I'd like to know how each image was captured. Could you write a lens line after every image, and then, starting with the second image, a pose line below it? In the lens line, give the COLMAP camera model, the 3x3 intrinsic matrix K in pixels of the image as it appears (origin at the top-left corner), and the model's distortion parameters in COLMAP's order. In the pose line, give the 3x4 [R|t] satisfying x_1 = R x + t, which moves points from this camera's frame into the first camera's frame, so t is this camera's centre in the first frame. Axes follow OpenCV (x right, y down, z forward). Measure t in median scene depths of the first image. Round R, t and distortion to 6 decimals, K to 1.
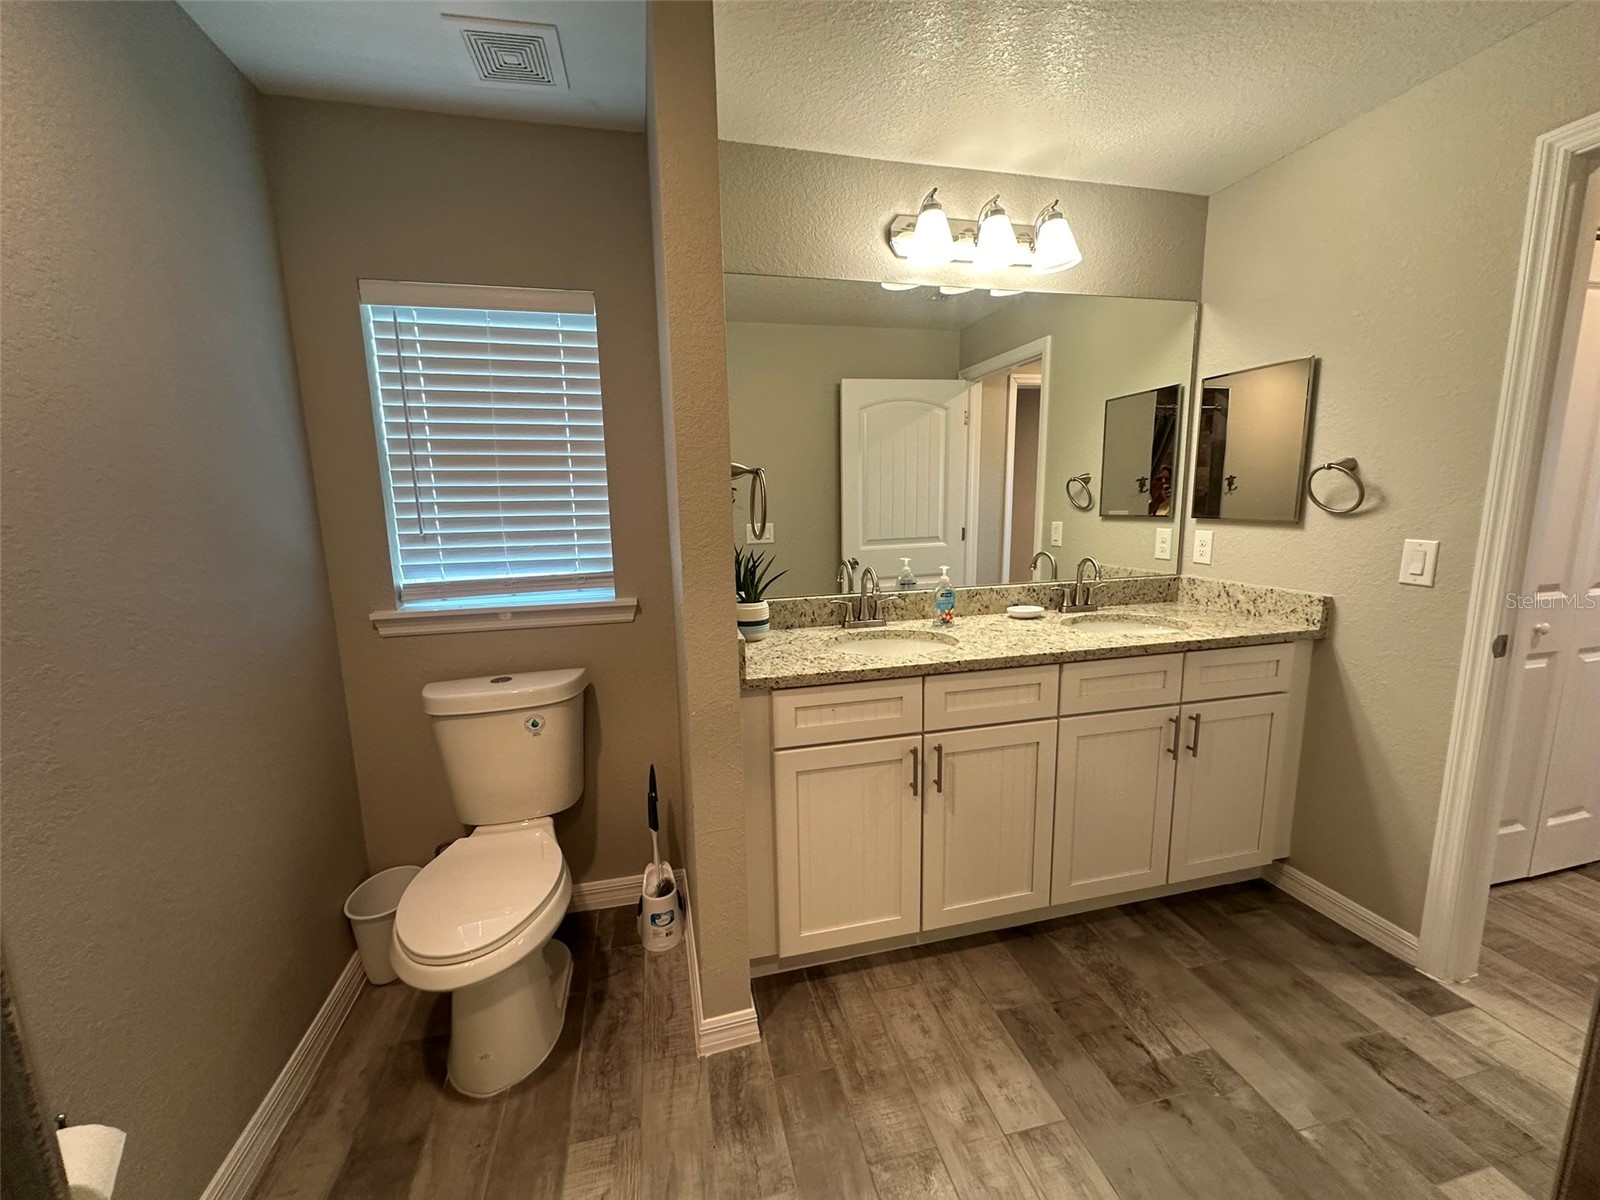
lens RADIAL K [[638.4, 0, 793.0], [0, 638.4, 602.9], [0, 0, 1]] dist [-0.001777, 0.000259]
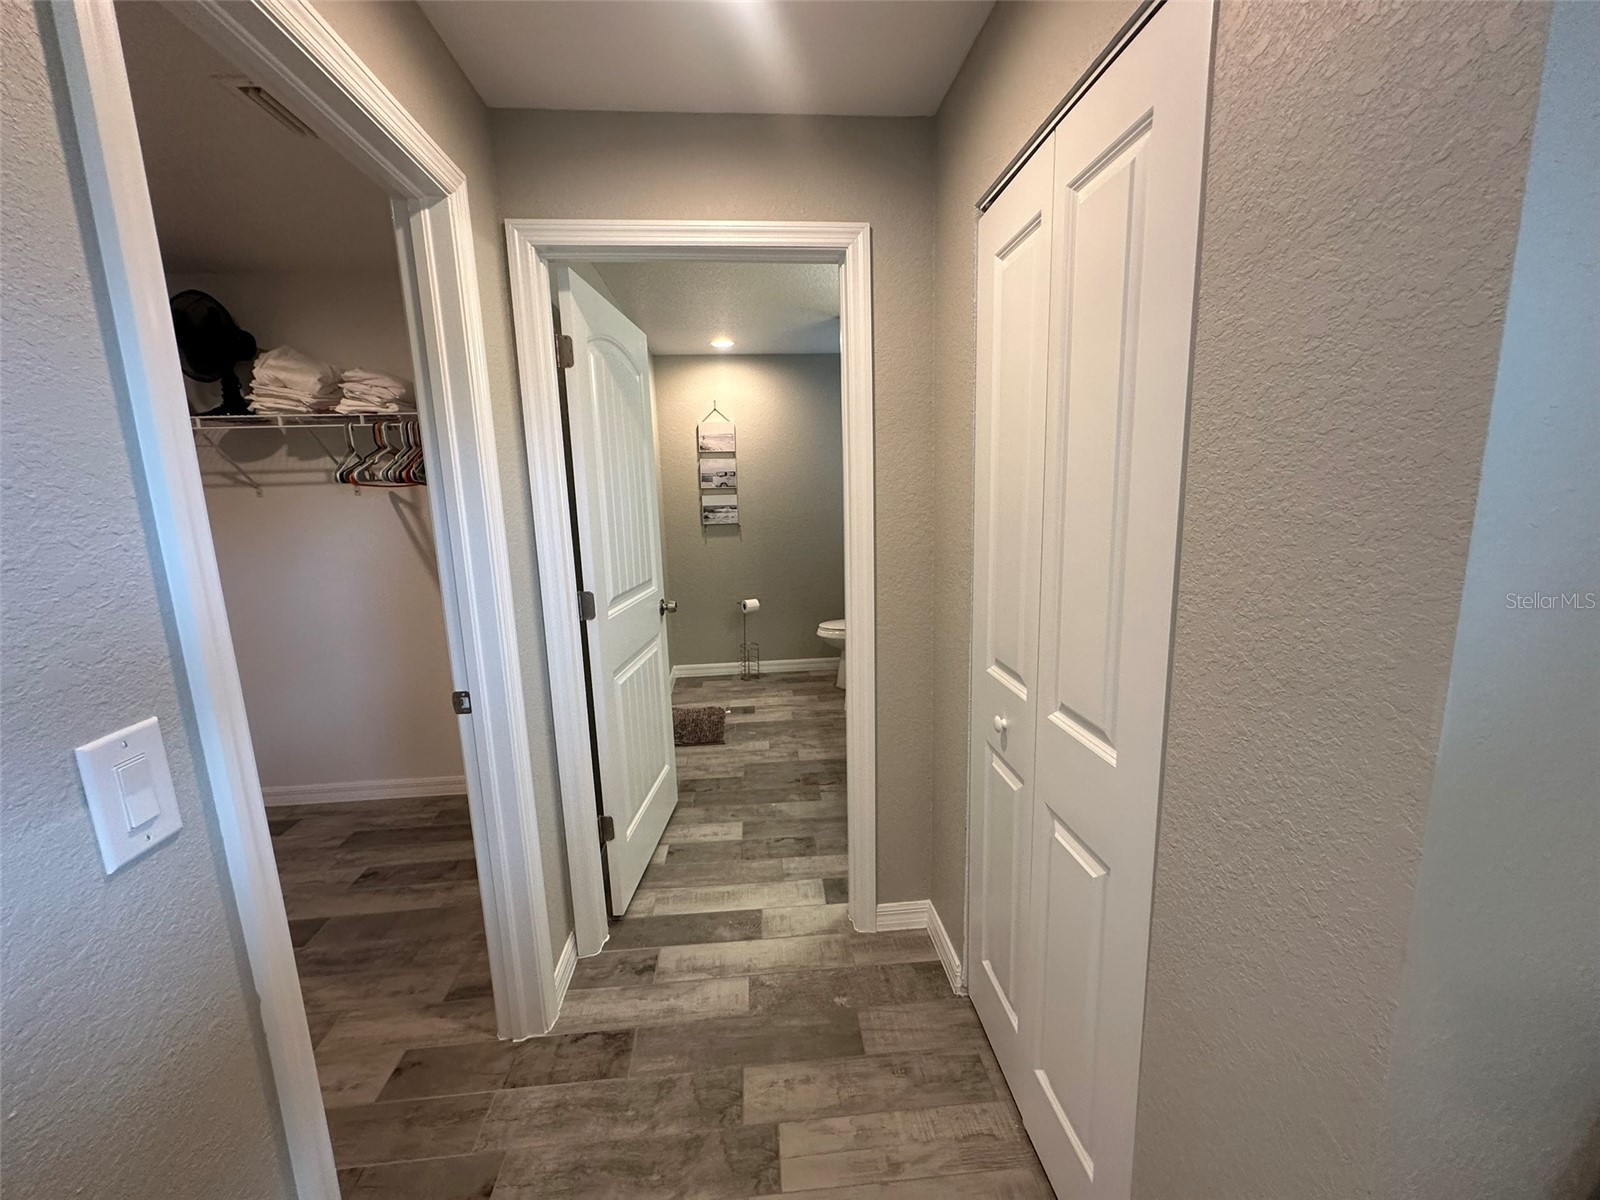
lens RADIAL K [[638.4, 0, 807.9], [0, 638.4, 600.8], [0, 0, 1]] dist [-0.001777, 0.000259]
pose [[-0.137653, 0.196636, -0.970766, 2.476565], [-0.131622, 0.967772, 0.214694, -0.287968], [0.981696, 0.157327, -0.107335, 1.108041]]
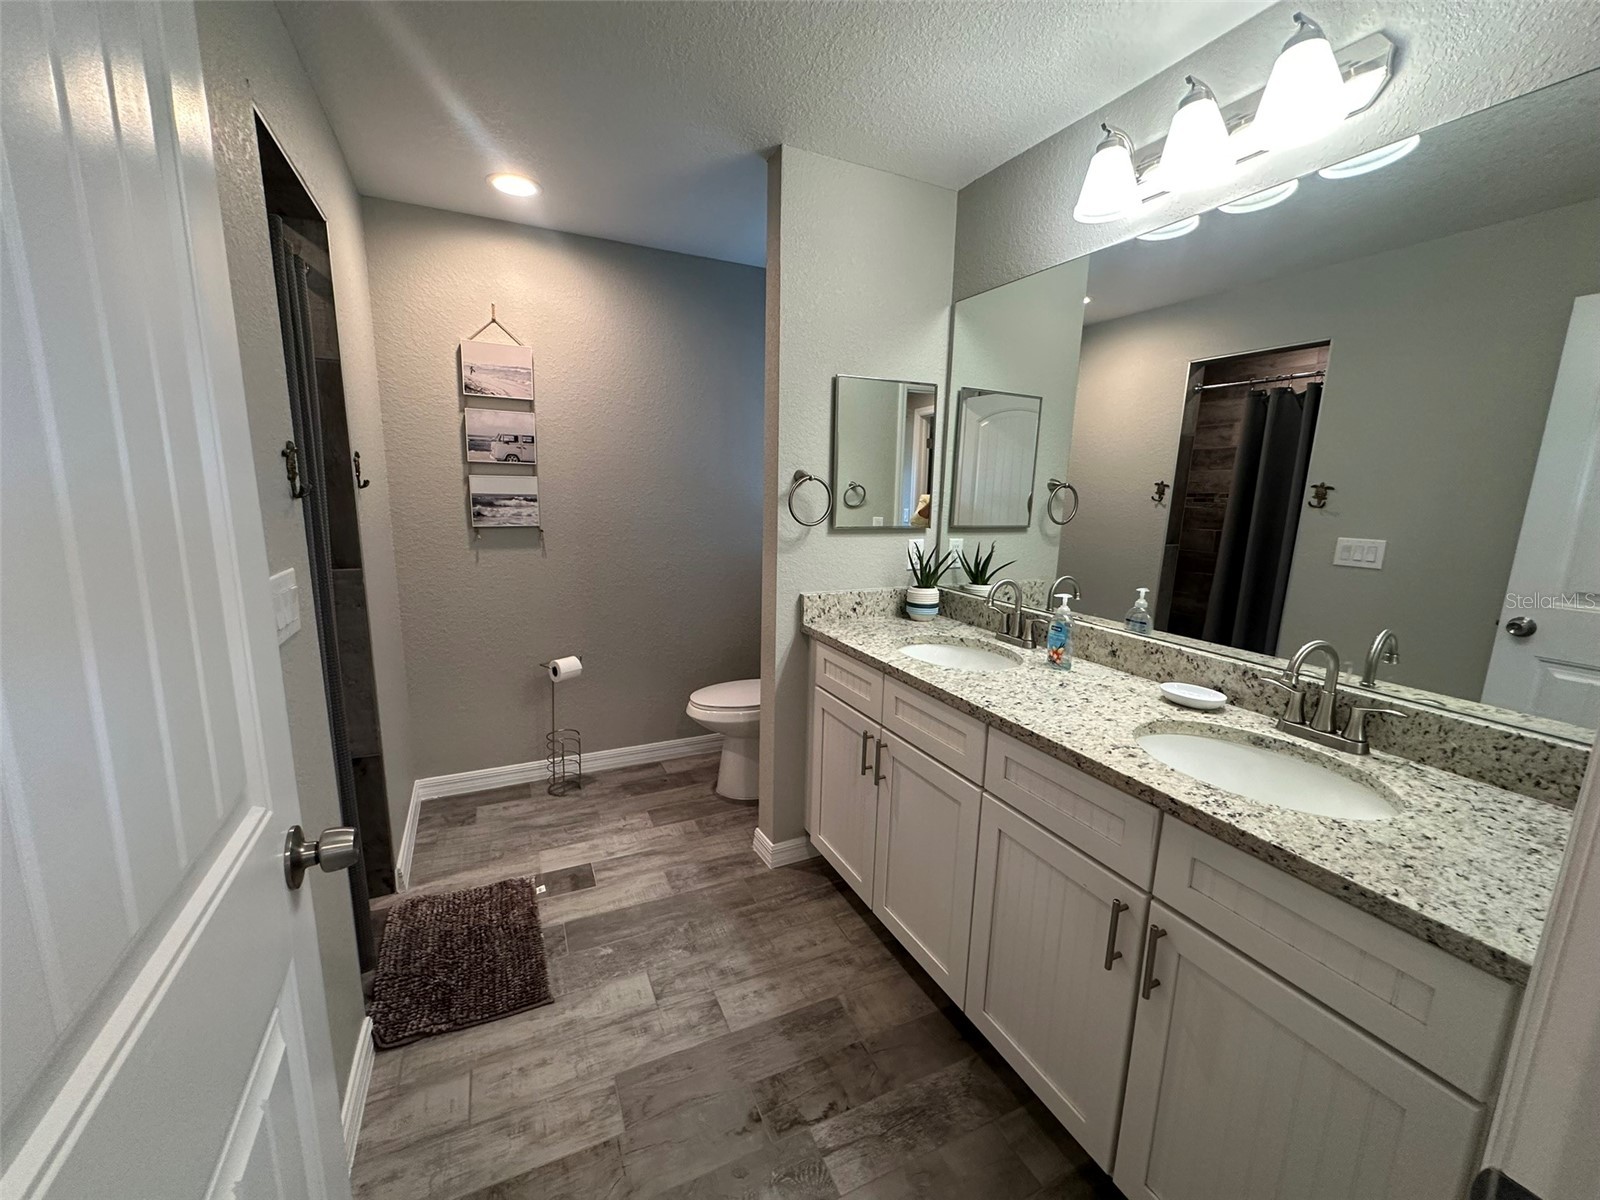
lens RADIAL K [[638.4, 0, 803.1], [0, 638.4, 600.2], [0, 0, 1]] dist [-0.001777, 0.000259]
pose [[0.213518, 0.203263, -0.955560, 1.314226], [-0.185807, 0.968711, 0.164542, -0.169788], [0.959107, 0.142417, 0.244605, 0.670241]]
